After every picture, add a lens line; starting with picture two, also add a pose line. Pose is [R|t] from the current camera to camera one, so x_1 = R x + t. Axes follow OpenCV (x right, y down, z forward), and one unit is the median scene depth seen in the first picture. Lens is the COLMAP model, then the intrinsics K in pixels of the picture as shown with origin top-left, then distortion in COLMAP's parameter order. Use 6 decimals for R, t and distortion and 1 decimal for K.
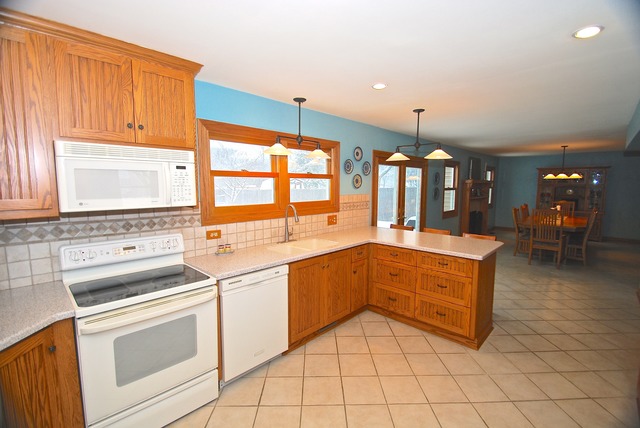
lens RADIAL K [[289.2, 0, 321.1], [0, 289.2, 215.5], [0, 0, 1]] dist [-0.004362, -0.006180]
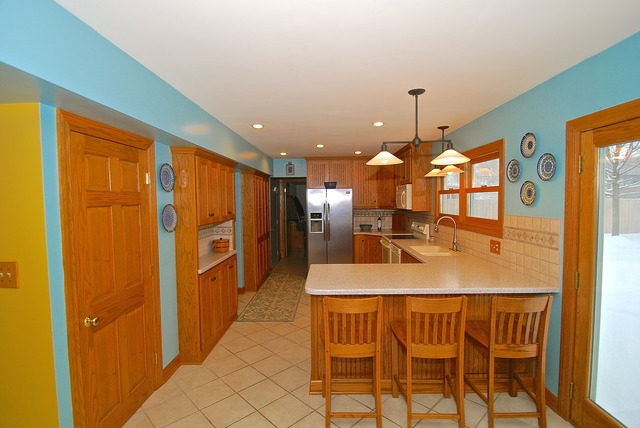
lens RADIAL K [[307.0, 0, 319.2], [0, 307.0, 214.5], [0, 0, 1]] dist [0.000142, -0.000012]
pose [[-0.730779, 0.043712, -0.681213, 1.097313], [-0.060622, 0.989849, 0.128549, -0.170611], [0.679917, 0.135237, -0.720711, 1.524297]]
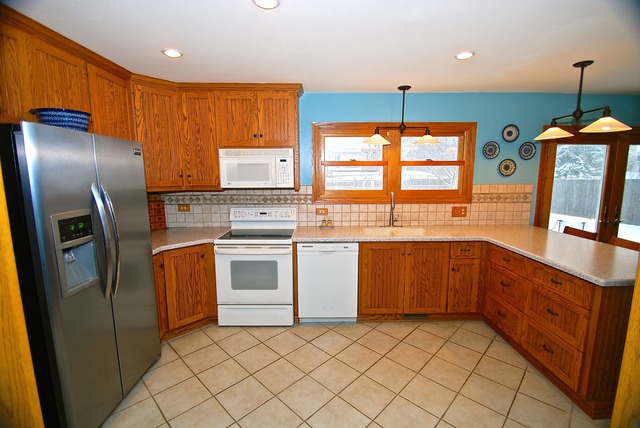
lens RADIAL K [[289.2, 0, 317.1], [0, 289.2, 216.5], [0, 0, 1]] dist [-0.004362, -0.006180]
pose [[0.696198, 0.098720, -0.711029, 0.450178], [-0.071095, 0.995111, 0.068550, 0.000393], [0.714321, 0.002826, 0.699813, 0.072778]]
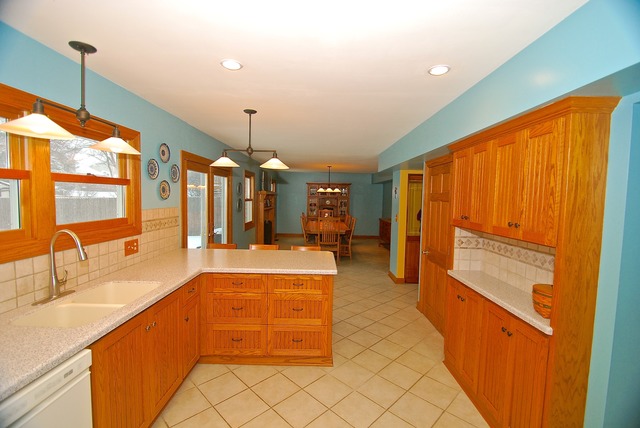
lens RADIAL K [[289.2, 0, 324.3], [0, 289.2, 214.4], [0, 0, 1]] dist [-0.004362, -0.006180]
pose [[0.712367, -0.029459, 0.701188, -0.133151], [0.054856, 0.998399, -0.013785, -0.031698], [-0.699660, 0.048284, 0.712843, 0.258388]]
